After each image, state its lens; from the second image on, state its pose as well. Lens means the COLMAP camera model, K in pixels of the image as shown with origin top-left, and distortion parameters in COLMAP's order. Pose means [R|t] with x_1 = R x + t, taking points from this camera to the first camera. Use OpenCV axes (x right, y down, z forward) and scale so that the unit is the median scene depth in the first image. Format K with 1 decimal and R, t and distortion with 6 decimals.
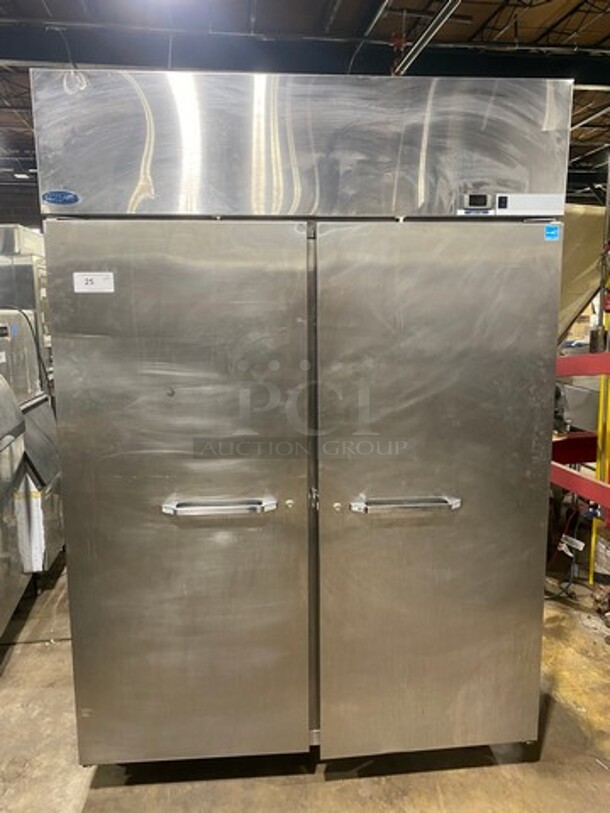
lens RADIAL K [[617.4, 0, 305.0], [0, 617.4, 406.5], [0, 0, 1]] dist [0.006727, 0.009179]
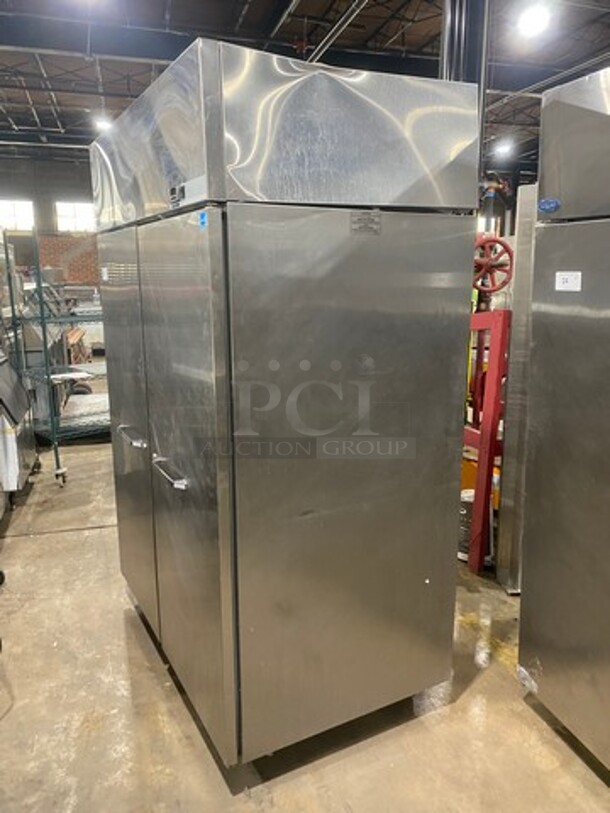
lens RADIAL K [[617.4, 0, 305.0], [0, 617.4, 406.5], [0, 0, 1]] dist [0.006727, 0.009179]
pose [[0.992072, -0.020070, 0.124056, 0.006570], [0.014974, 0.999011, 0.041877, 0.018322], [-0.124774, -0.039688, 0.991391, -0.140268]]
